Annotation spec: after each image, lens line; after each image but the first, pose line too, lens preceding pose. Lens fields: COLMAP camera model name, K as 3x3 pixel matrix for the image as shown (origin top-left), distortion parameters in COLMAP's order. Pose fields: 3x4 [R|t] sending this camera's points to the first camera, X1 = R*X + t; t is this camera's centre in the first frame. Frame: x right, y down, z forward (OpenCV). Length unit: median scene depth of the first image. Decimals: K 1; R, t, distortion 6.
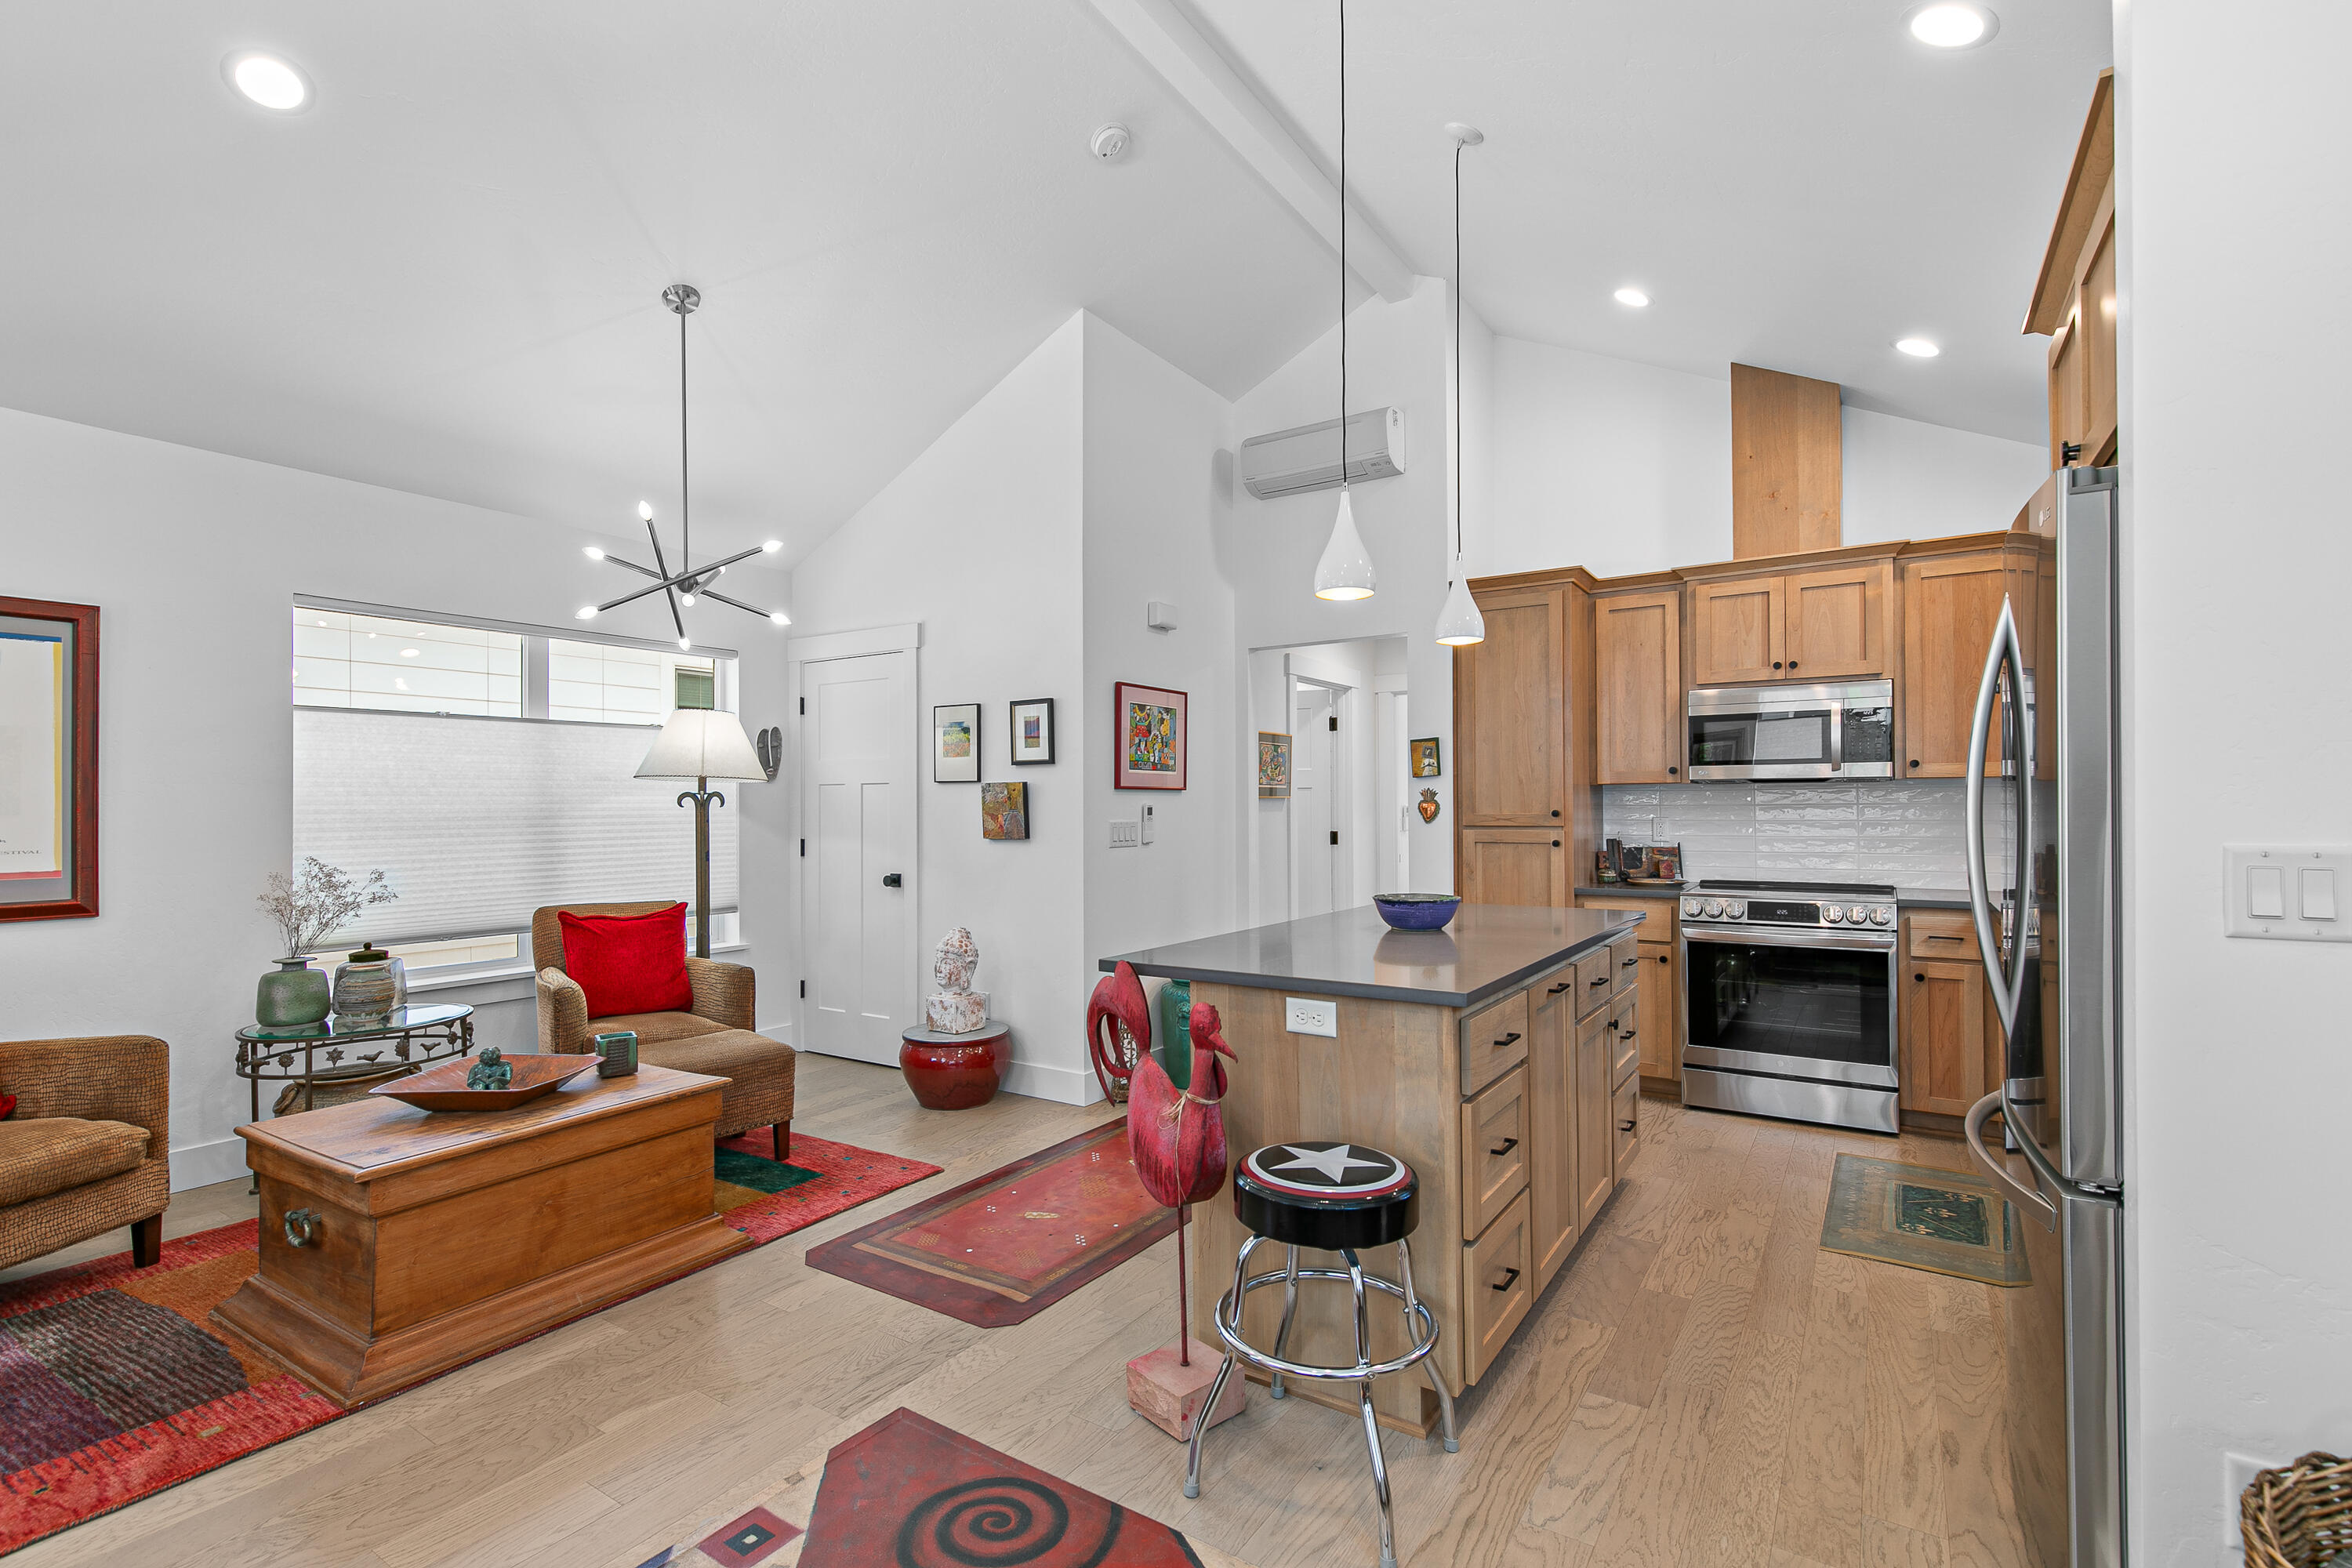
lens RADIAL K [[1075.5, 0, 1168.7], [0, 1075.5, 794.9], [0, 0, 1]] dist [0.010873, -0.001105]
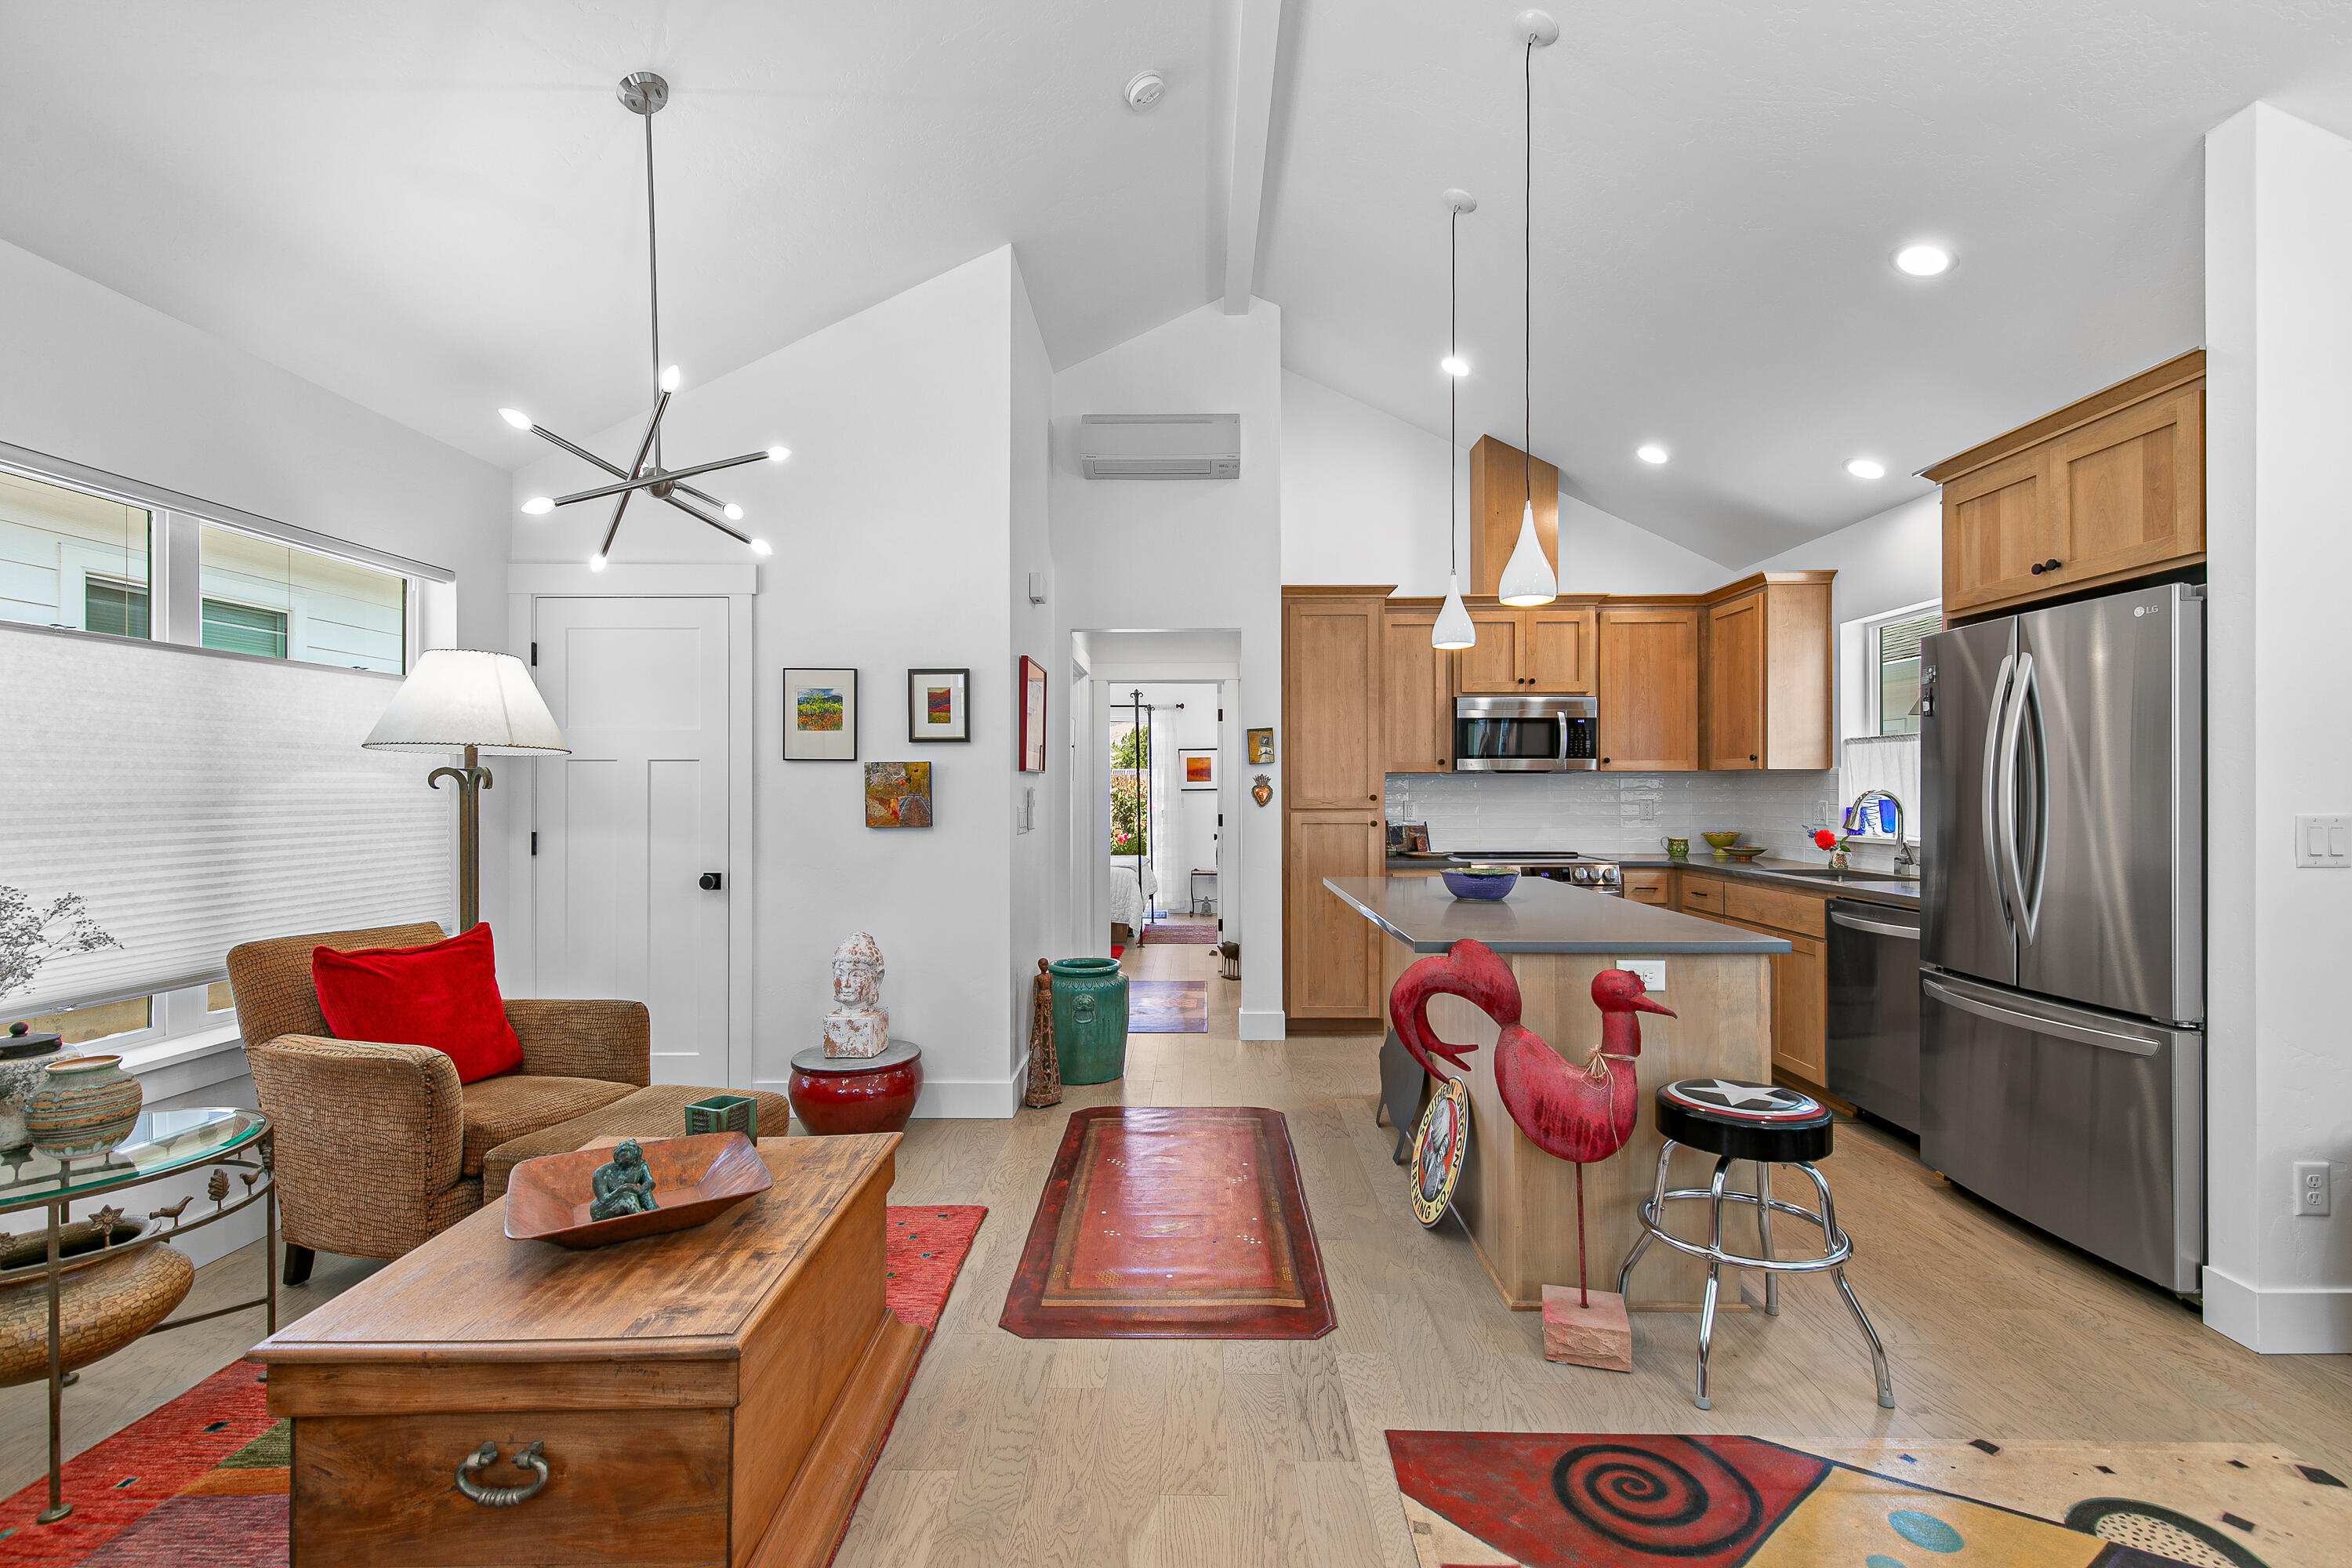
lens RADIAL K [[1072.4, 0, 1176.0], [0, 1072.4, 784.0], [0, 0, 1]] dist [0.011575, -0.000066]
pose [[0.840520, 0.007106, 0.541734, -0.424401], [-0.008926, 0.999960, 0.000732, 0.003577], [-0.541707, -0.005450, 0.840550, 0.147542]]
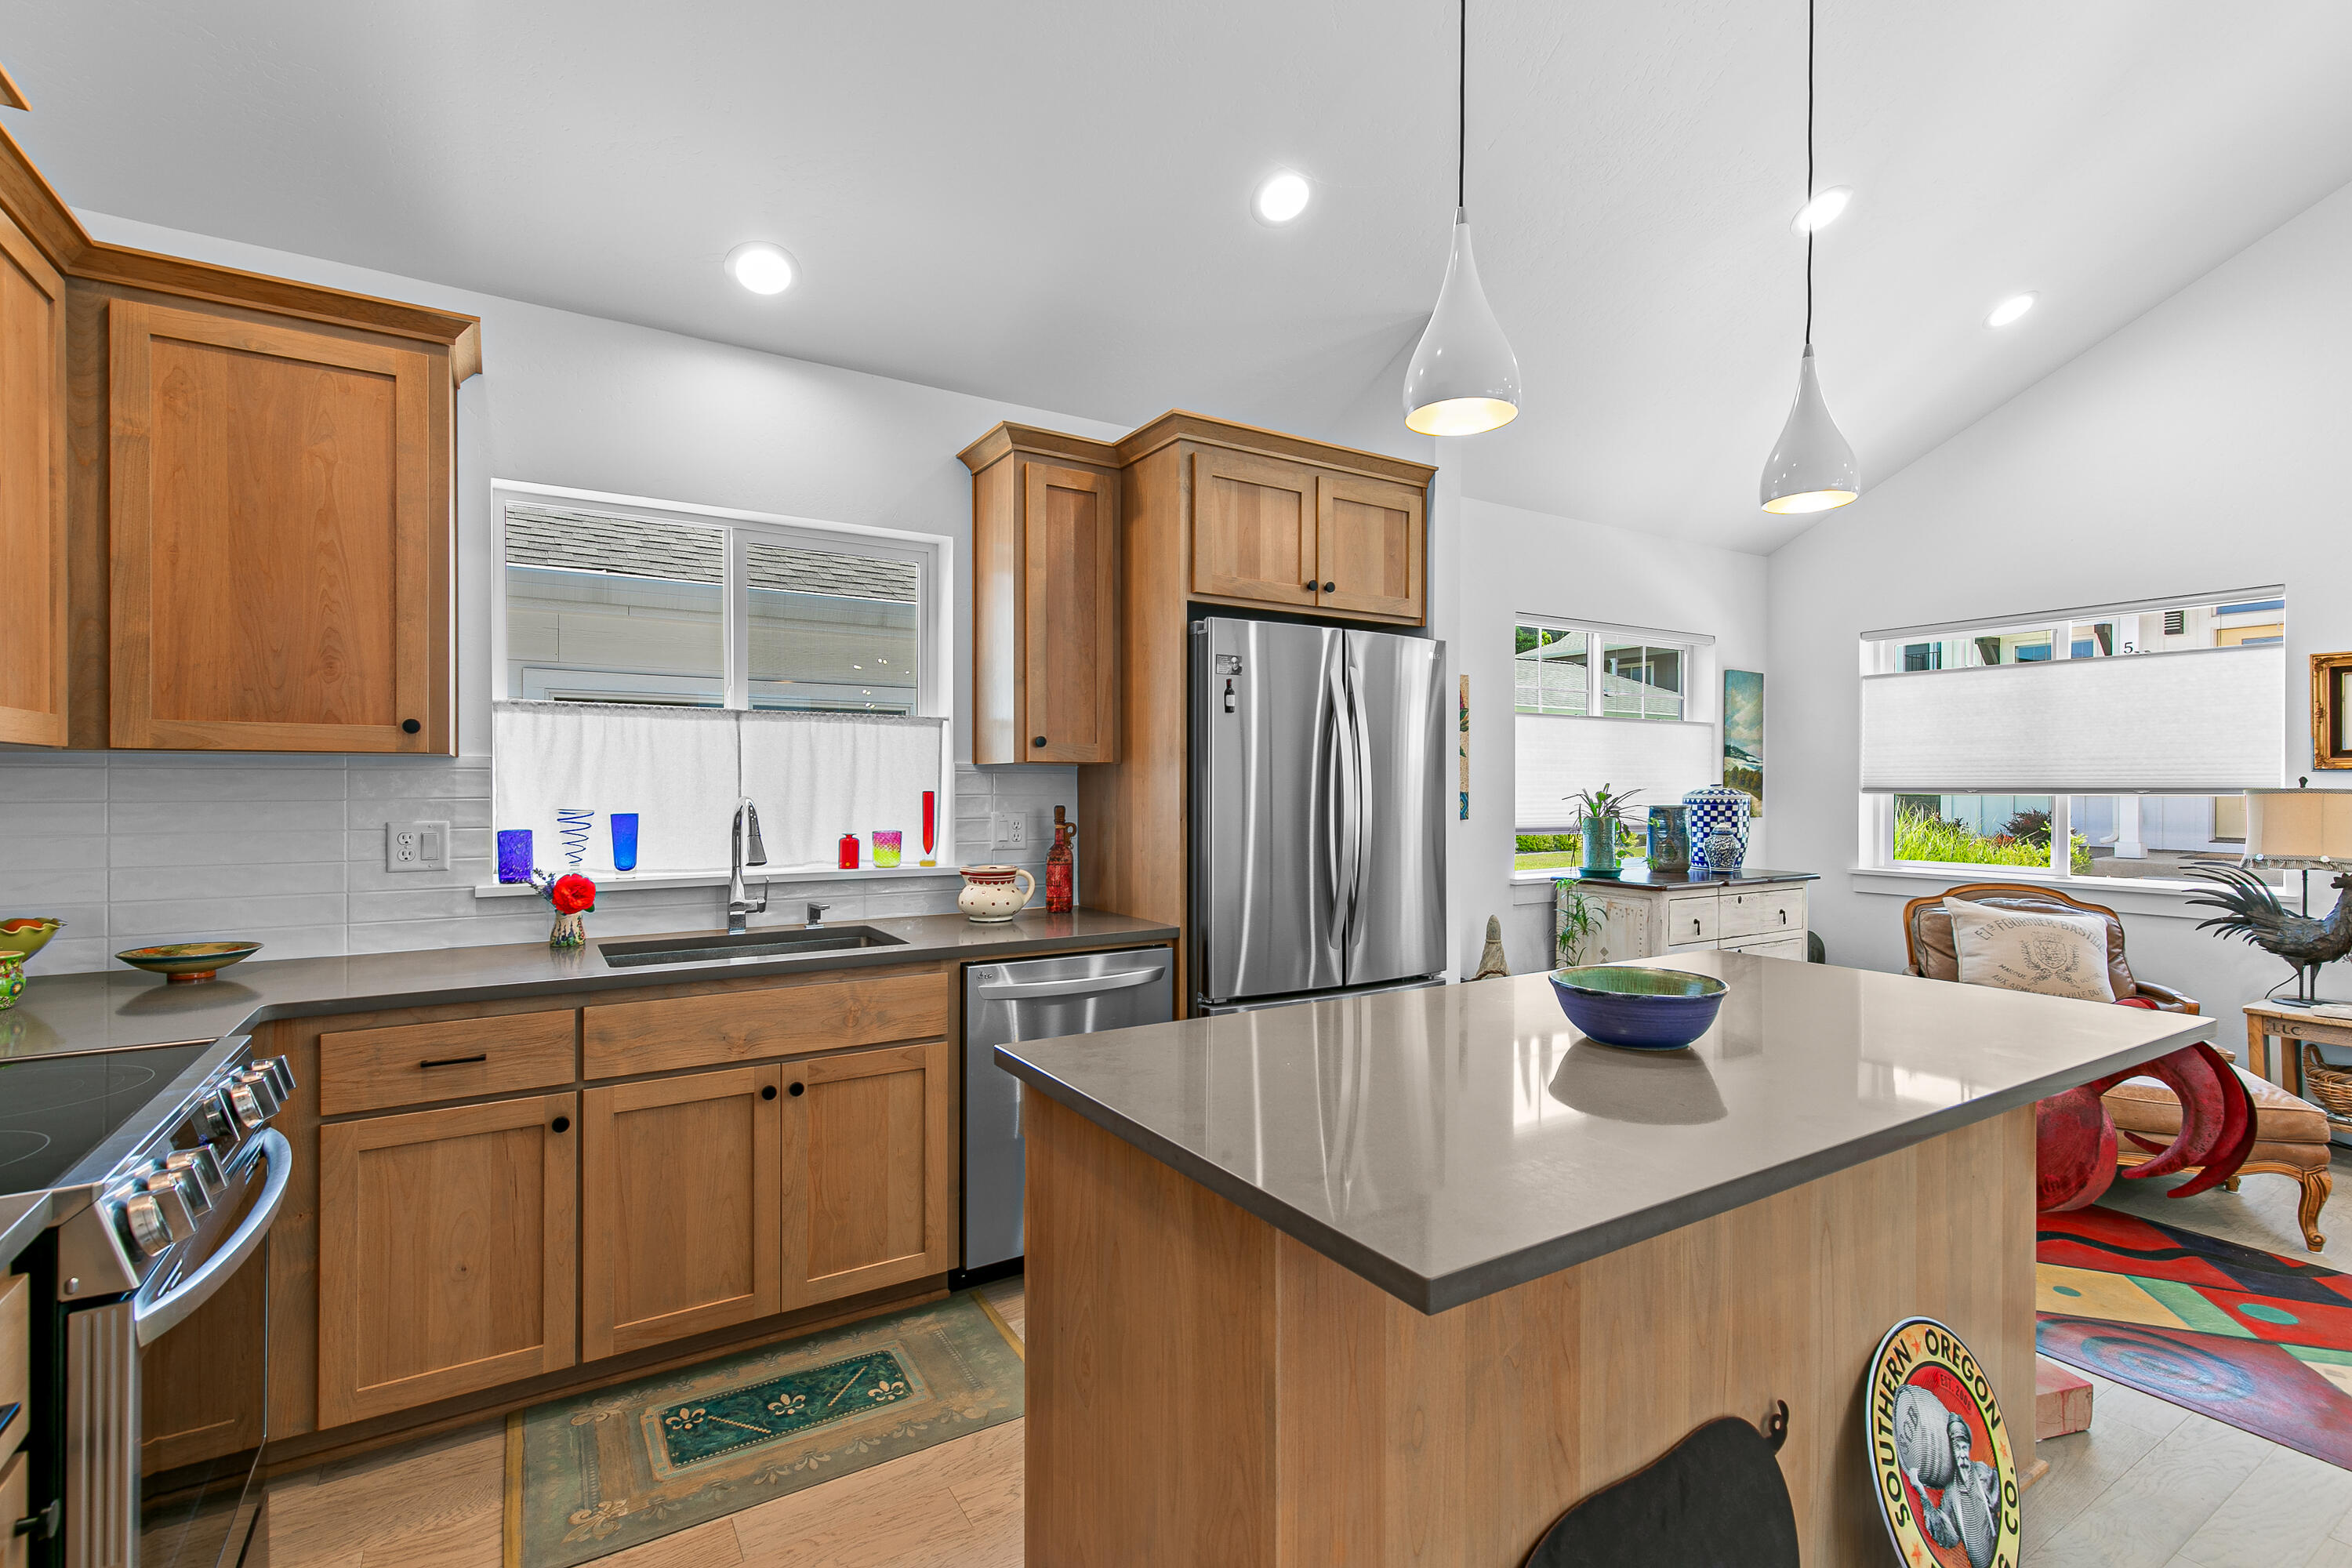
lens RADIAL K [[1067.9, 0, 1181.6], [0, 1067.9, 792.1], [0, 0, 1]] dist [0.012790, -0.003624]
pose [[-0.914503, 0.000294, 0.404579, 0.146314], [-0.001878, 0.999986, -0.004972, 0.003182], [-0.404575, -0.005306, -0.914489, 1.027220]]
